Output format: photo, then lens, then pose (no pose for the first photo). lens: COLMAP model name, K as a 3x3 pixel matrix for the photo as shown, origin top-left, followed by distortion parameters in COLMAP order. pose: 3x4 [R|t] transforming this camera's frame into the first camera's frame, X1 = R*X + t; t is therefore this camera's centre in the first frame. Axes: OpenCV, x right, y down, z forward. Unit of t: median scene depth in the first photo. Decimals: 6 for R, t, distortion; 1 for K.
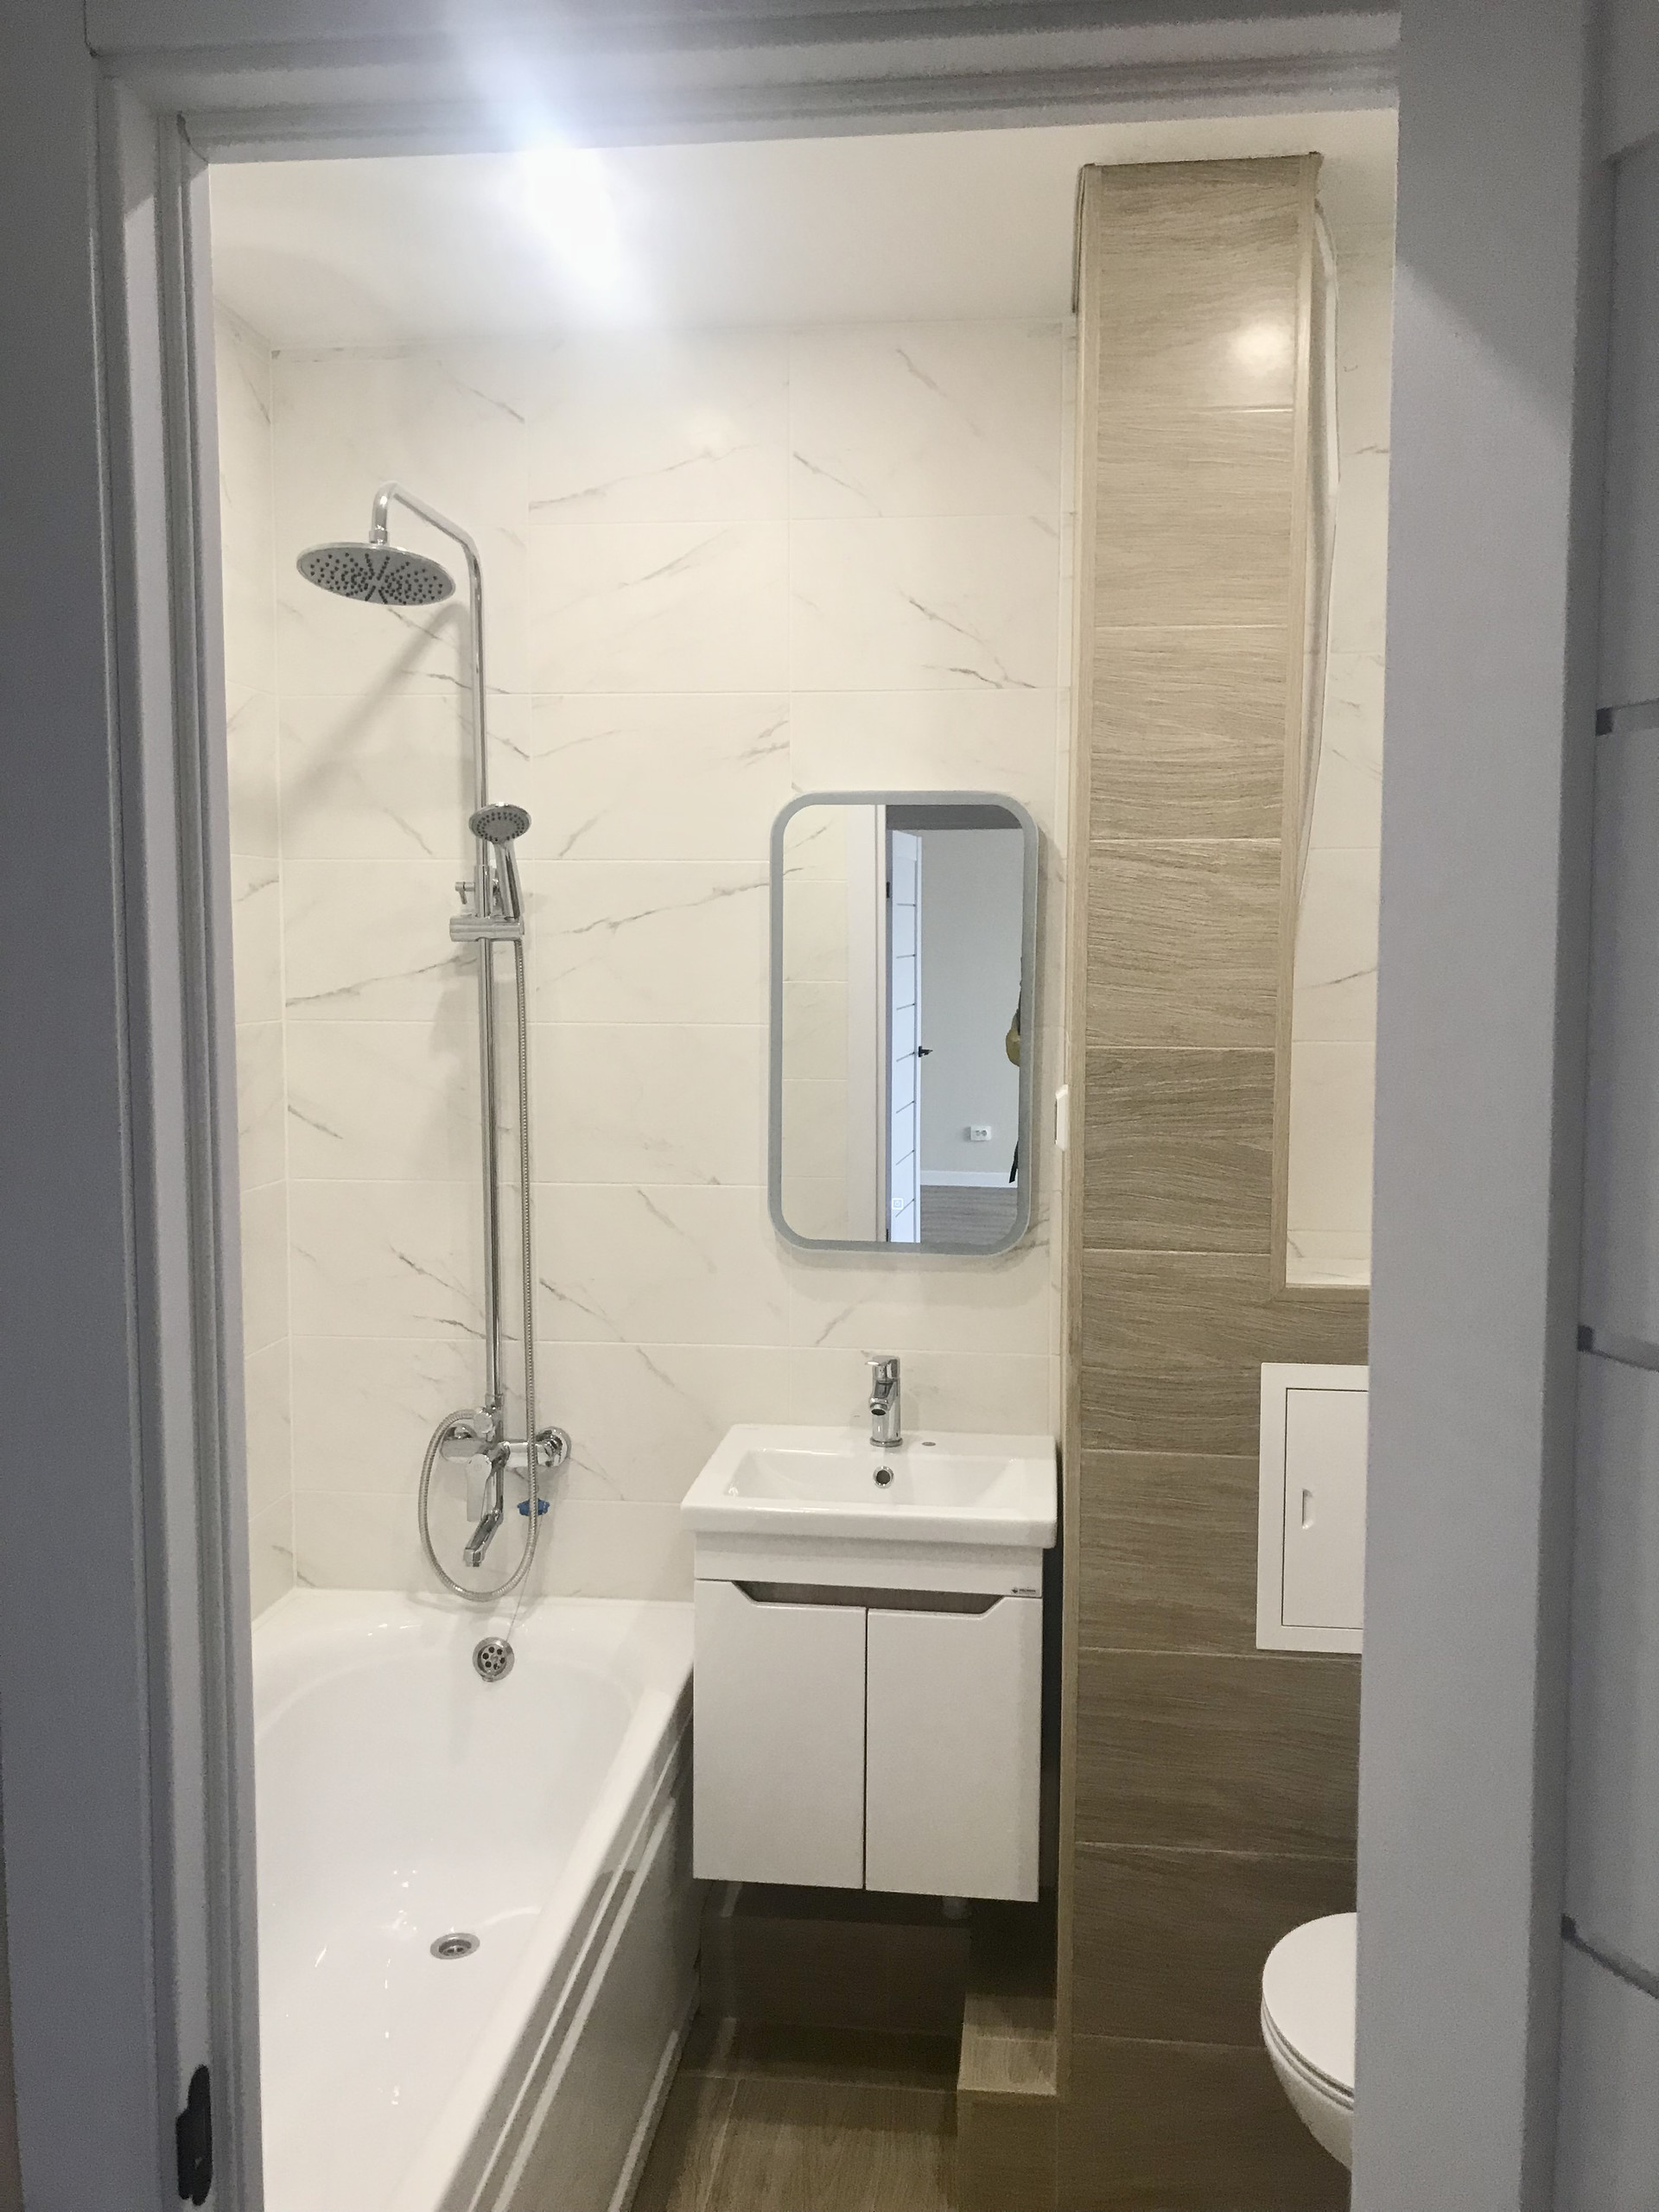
lens RADIAL K [[1821.7, 0, 859.3], [0, 1821.7, 1081.0], [0, 0, 1]] dist [0.042576, -0.057405]
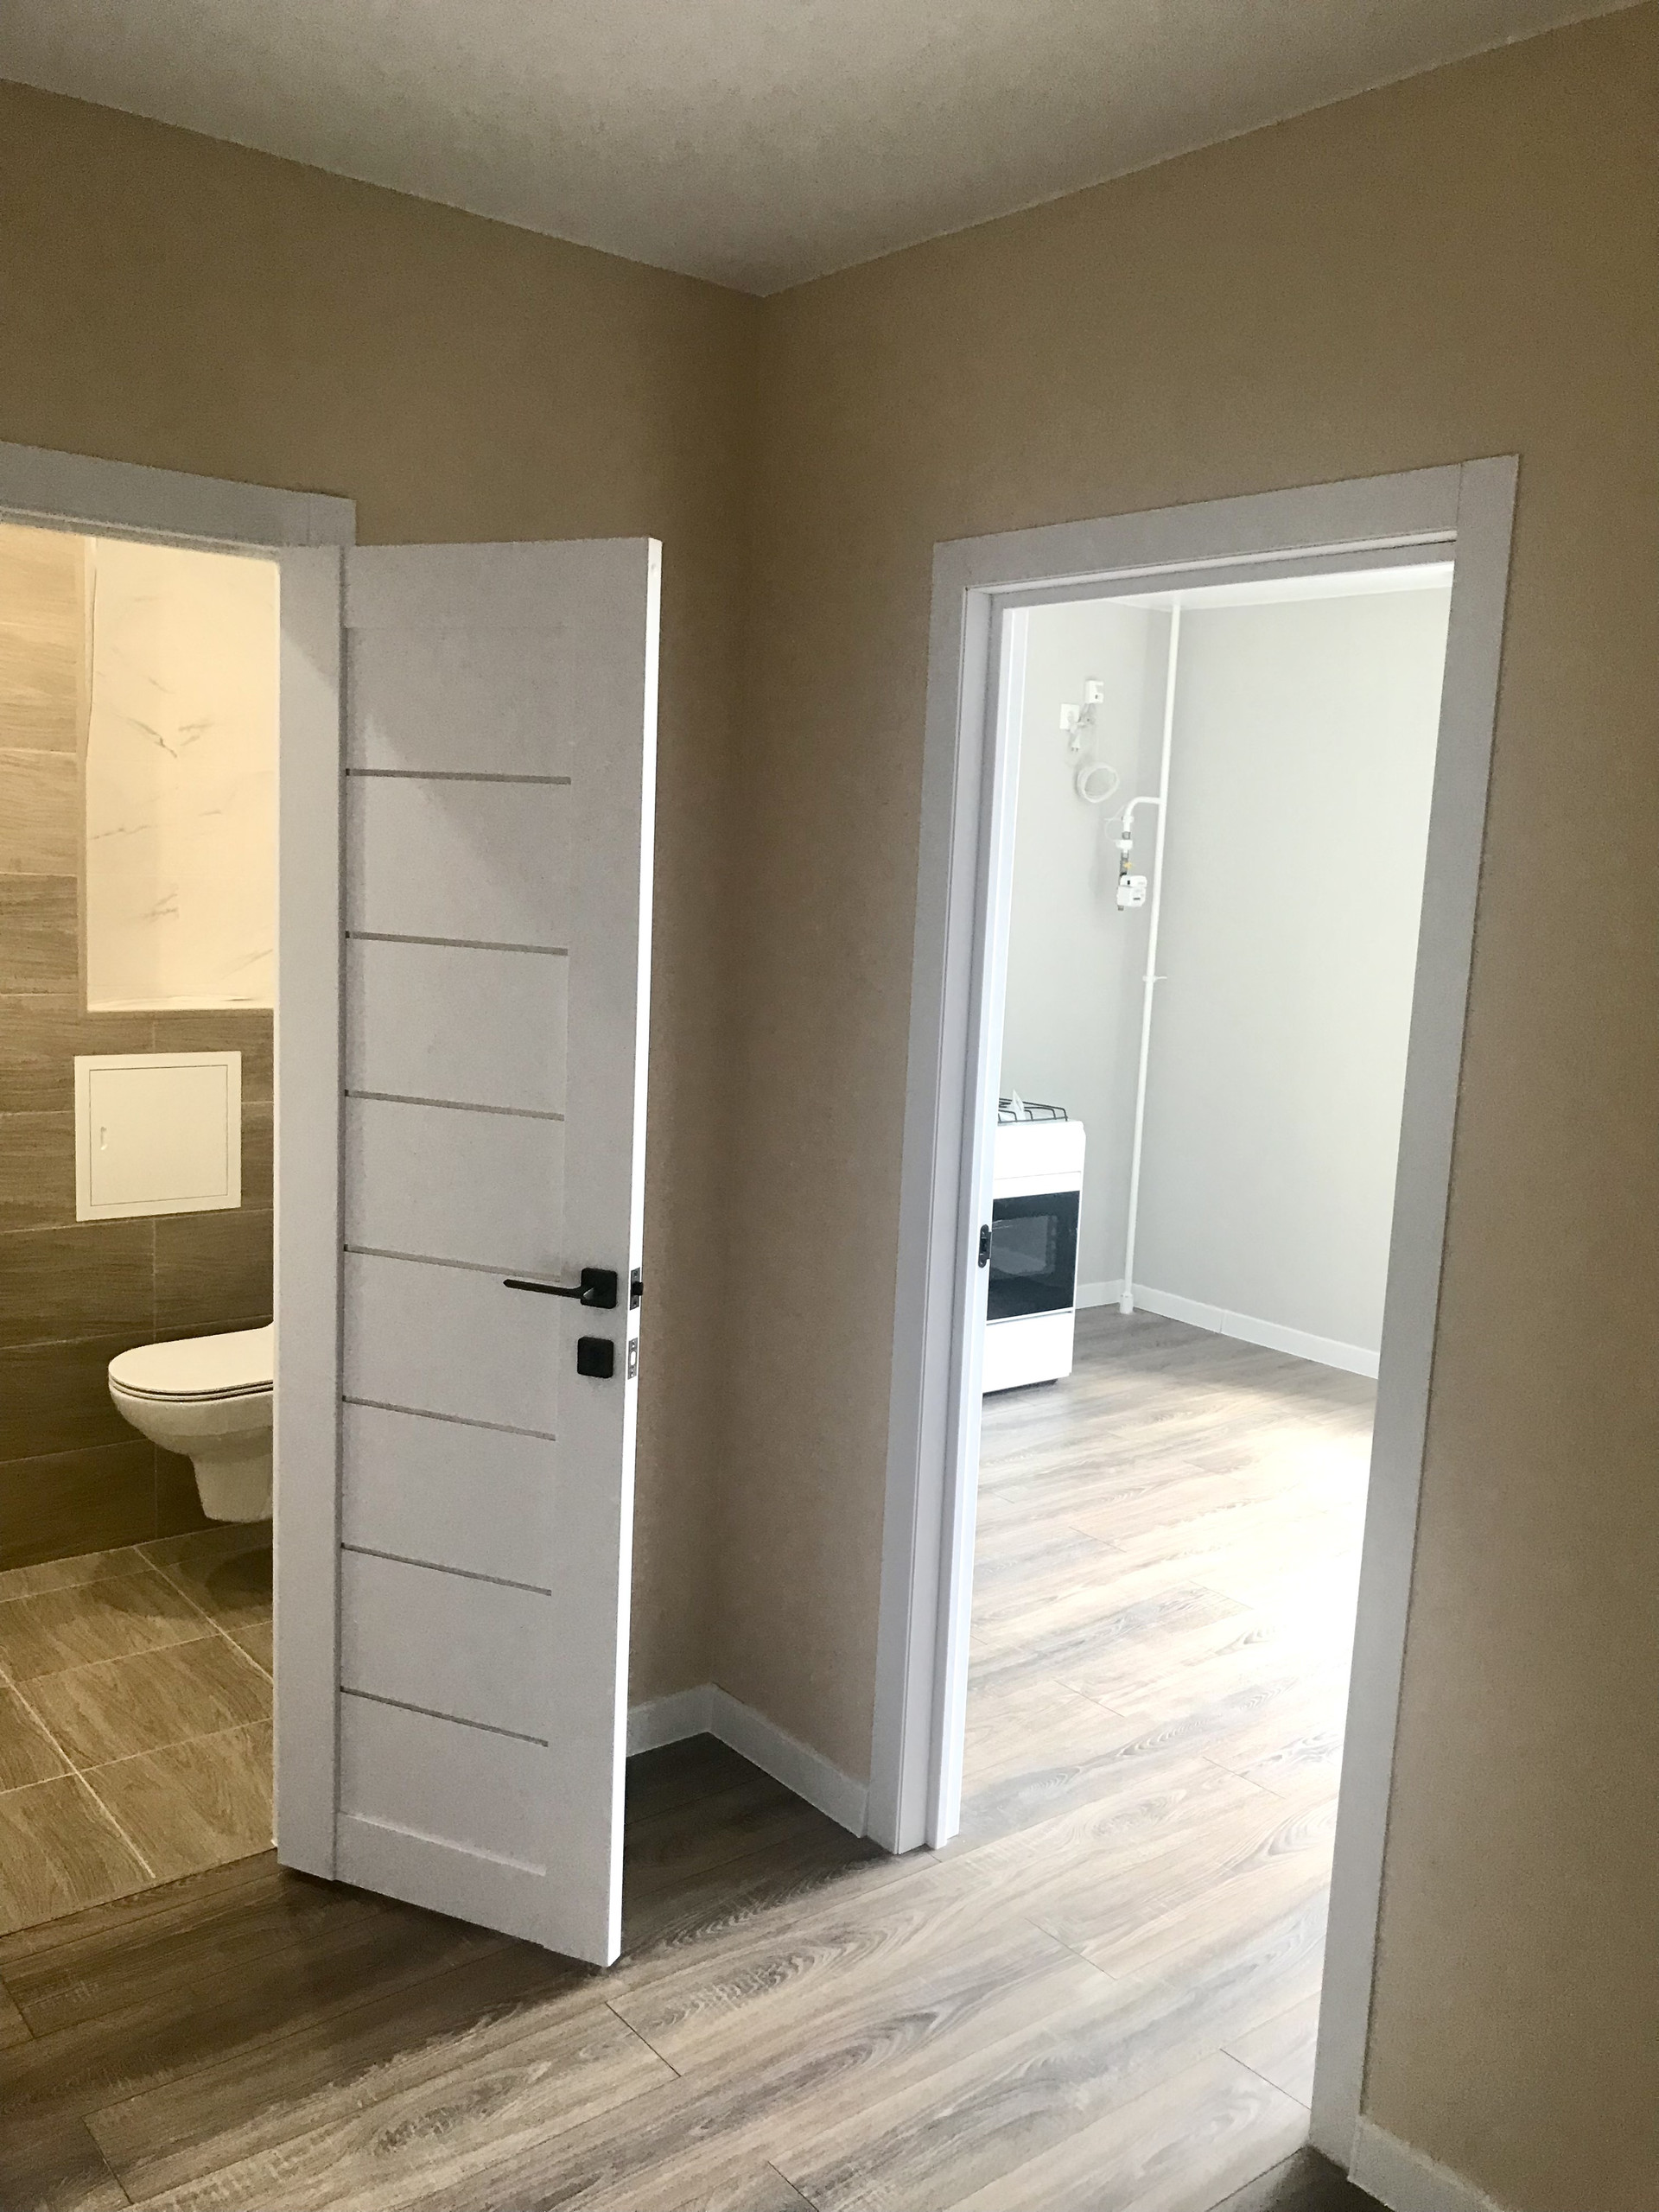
lens RADIAL K [[1821.7, 0, 840.2], [0, 1821.7, 1095.7], [0, 0, 1]] dist [0.042576, -0.057405]
pose [[0.710567, -0.070948, 0.700044, -0.440595], [0.010952, 0.995898, 0.089816, 0.038534], [-0.703545, -0.056153, 0.708429, -0.681544]]
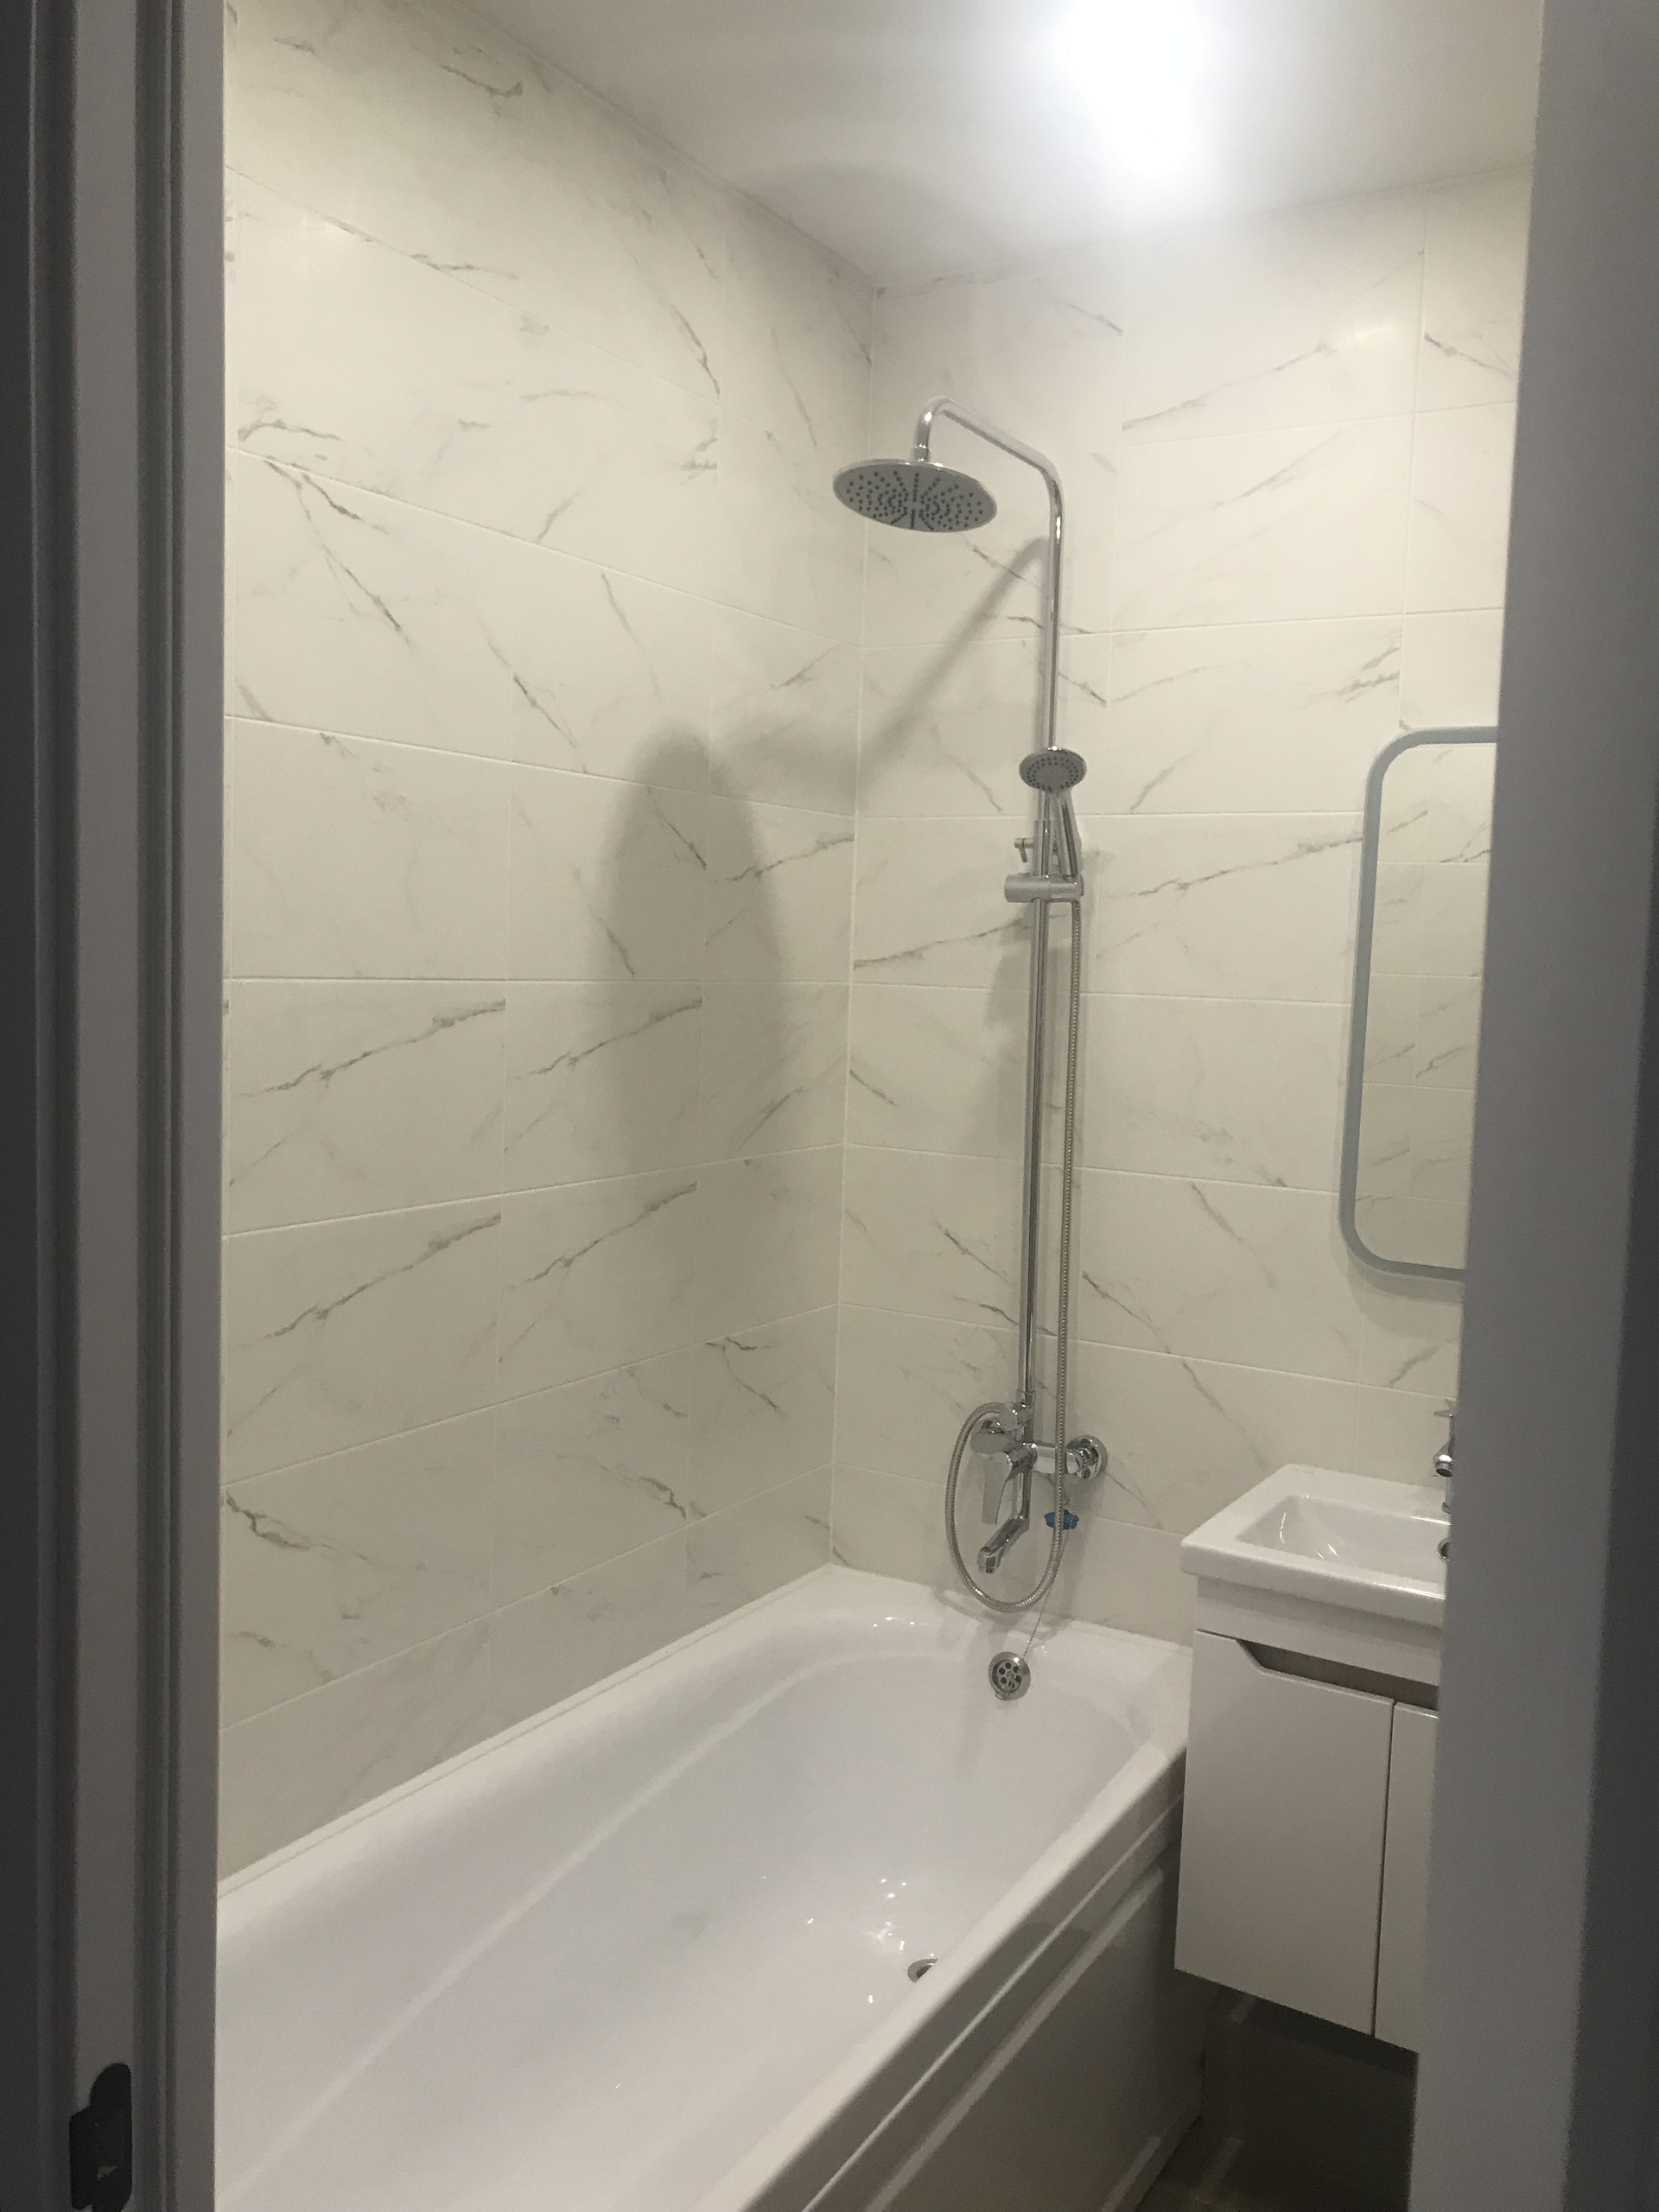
lens RADIAL K [[1821.7, 0, 839.7], [0, 1821.7, 1098.9], [0, 0, 1]] dist [0.042576, -0.057405]
pose [[0.905976, 0.061339, -0.418861, 0.106122], [-0.062124, 0.997999, 0.011777, 0.020732], [0.418745, 0.015352, 0.907974, 0.133622]]
